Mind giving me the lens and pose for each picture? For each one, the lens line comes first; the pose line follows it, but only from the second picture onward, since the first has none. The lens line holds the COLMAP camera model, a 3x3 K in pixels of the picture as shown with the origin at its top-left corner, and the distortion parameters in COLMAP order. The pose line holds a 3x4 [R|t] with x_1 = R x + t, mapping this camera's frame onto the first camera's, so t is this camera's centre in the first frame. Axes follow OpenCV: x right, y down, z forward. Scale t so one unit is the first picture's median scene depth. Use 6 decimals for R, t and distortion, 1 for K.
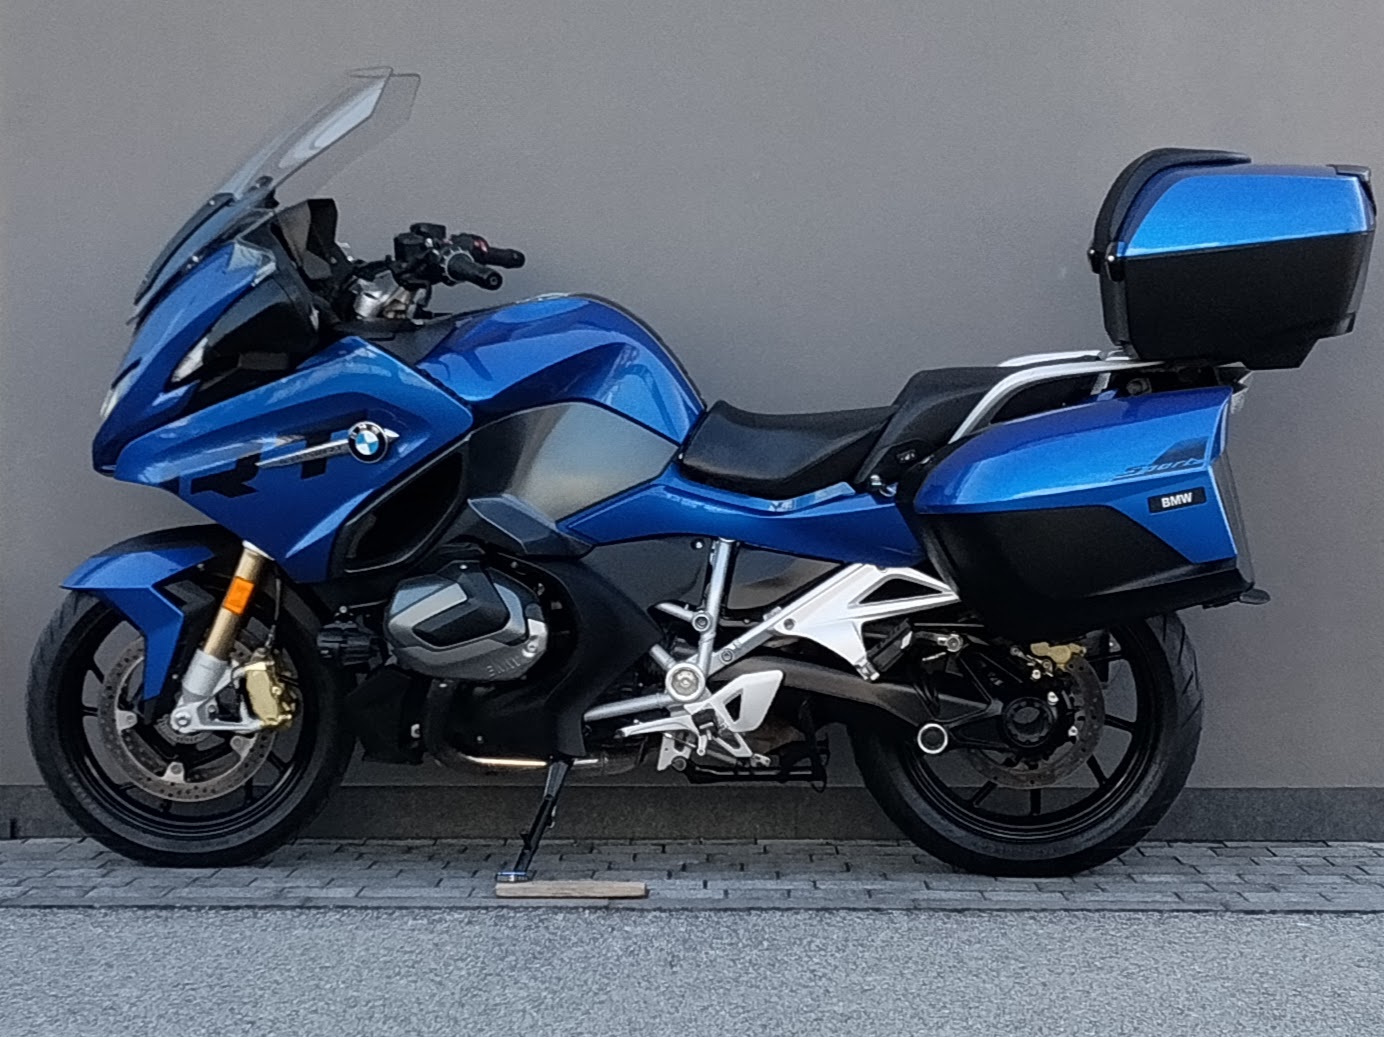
lens RADIAL K [[3672.6, 0, 692.0], [0, 3672.6, 518.5], [0, 0, 1]] dist [0.079603, -0.576813]
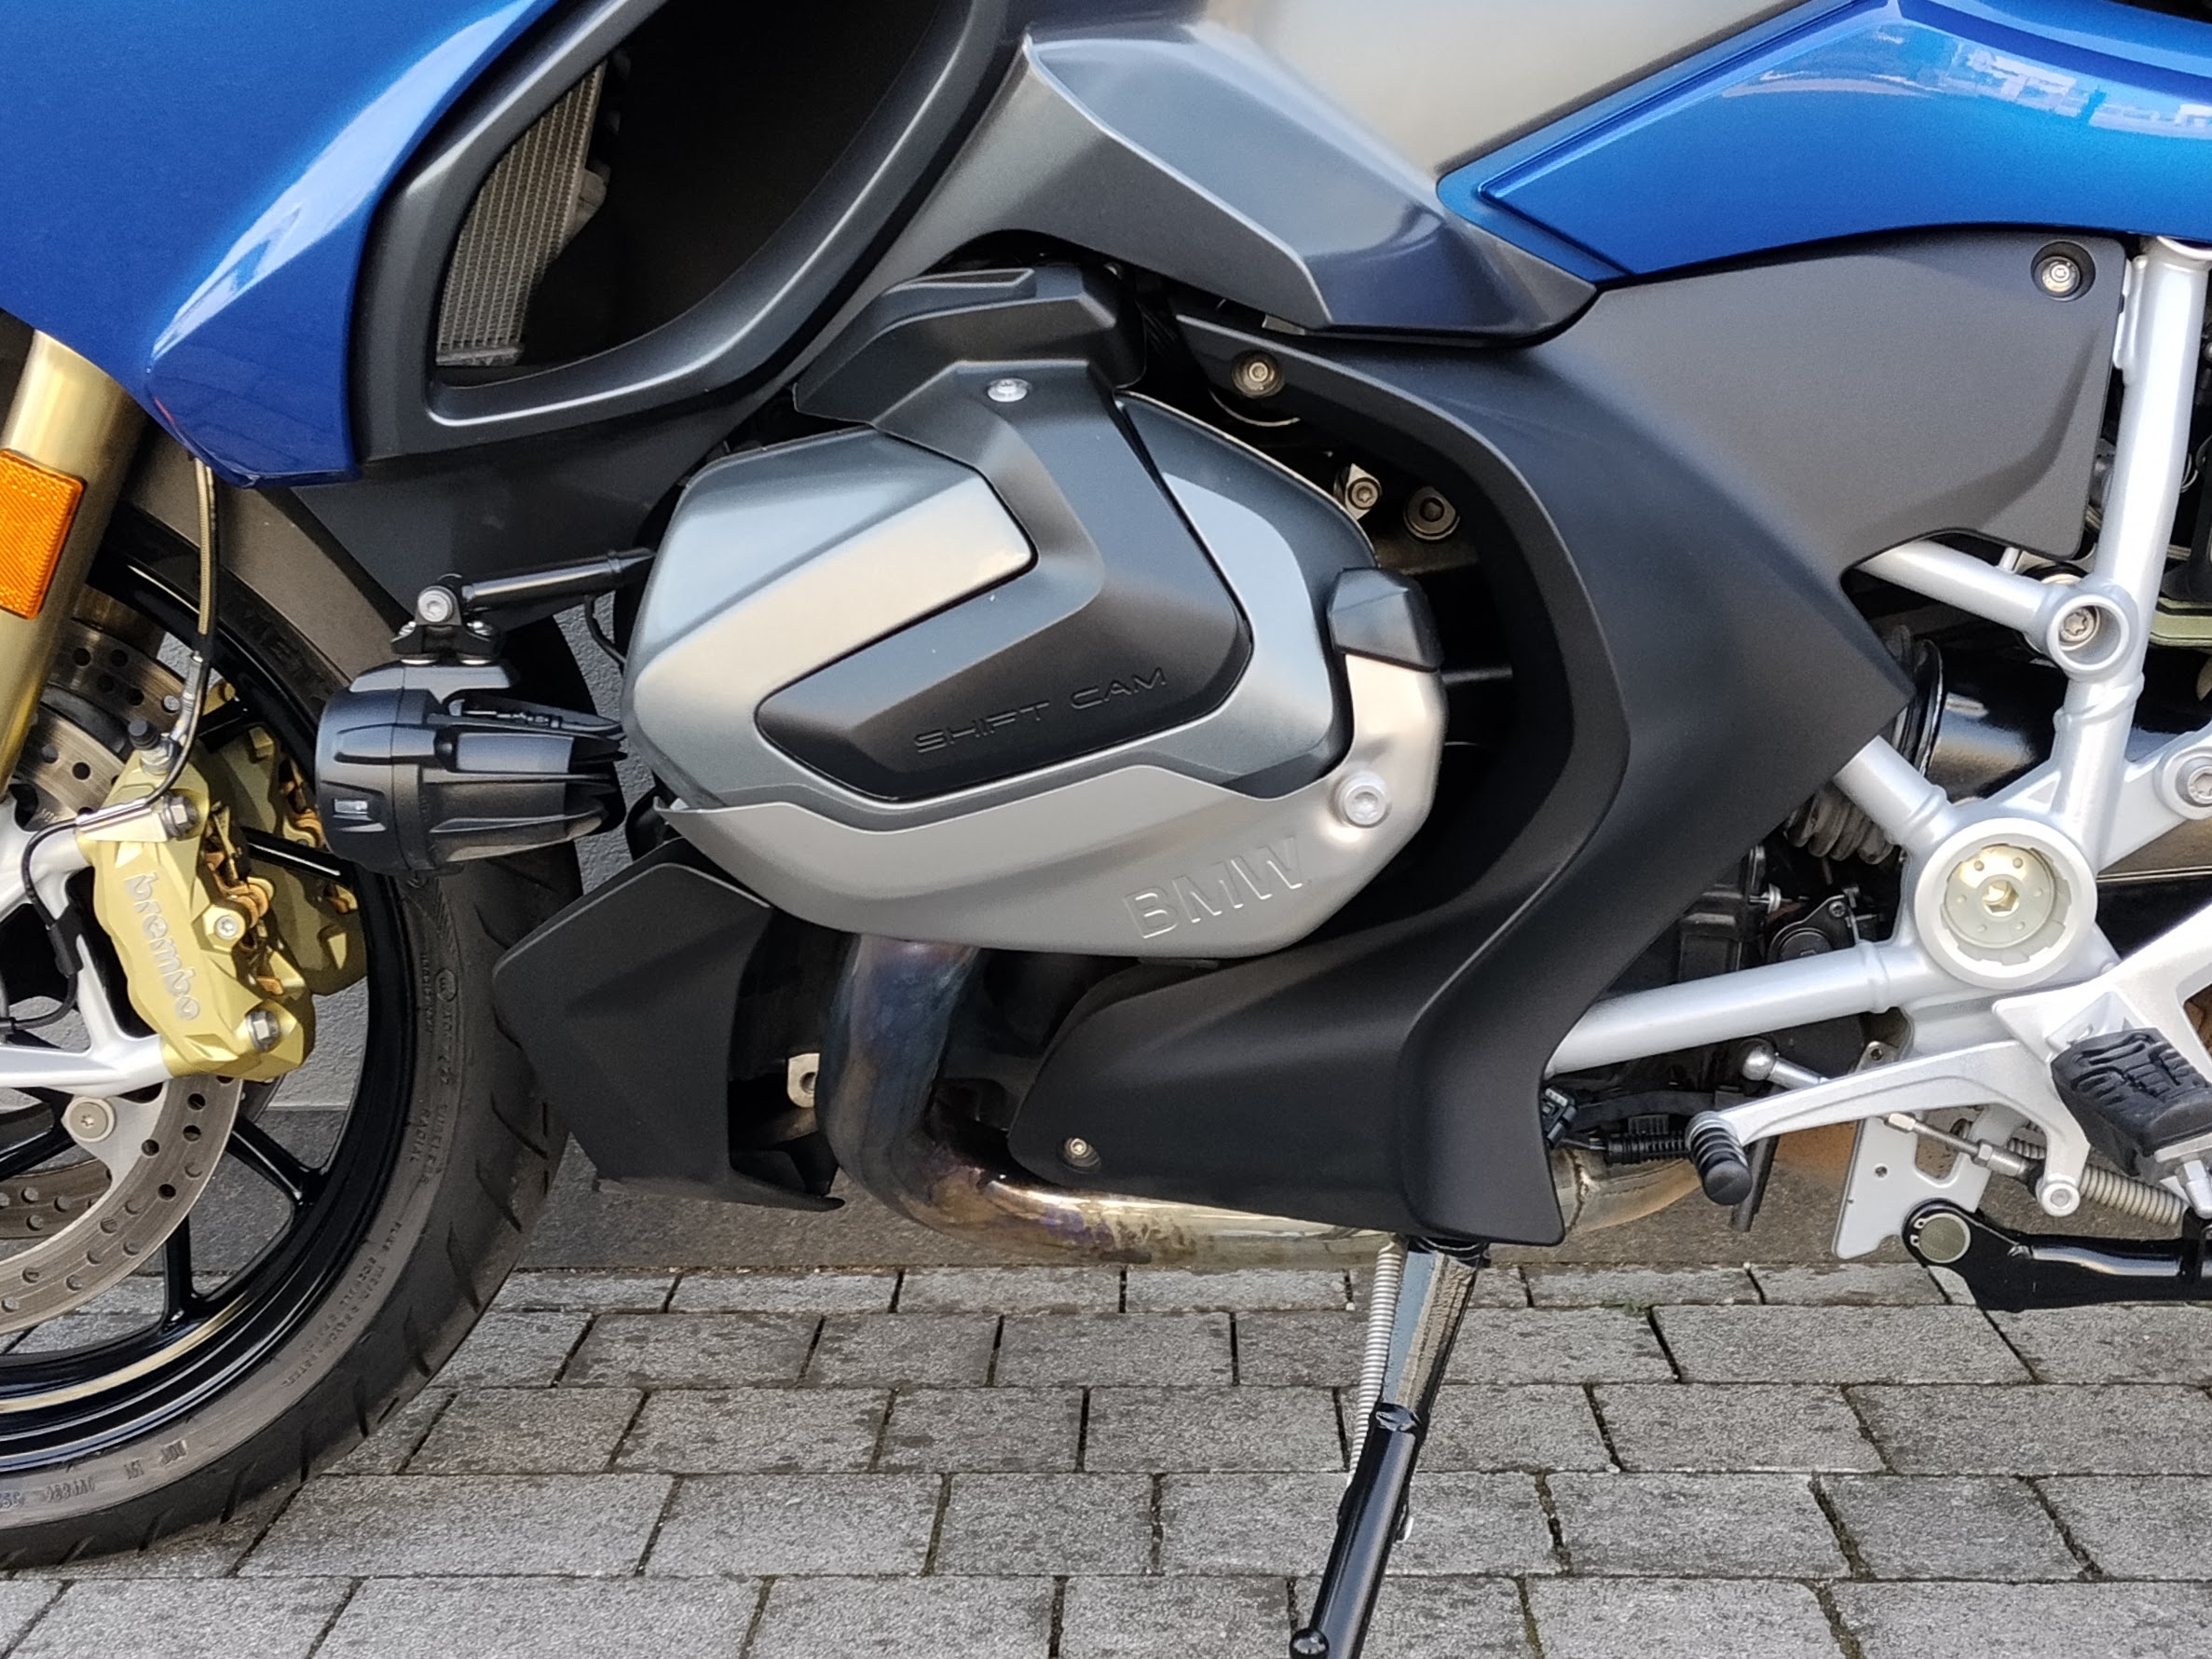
lens RADIAL K [[5870.6, 0, 1106.0], [0, 5870.6, 829.5], [0, 0, 1]] dist [0.079603, -0.576813]
pose [[0.999291, -0.013543, -0.035140, -0.044073], [0.016522, 0.996165, 0.085923, 0.009096], [0.033842, -0.086443, 0.995682, 0.655046]]
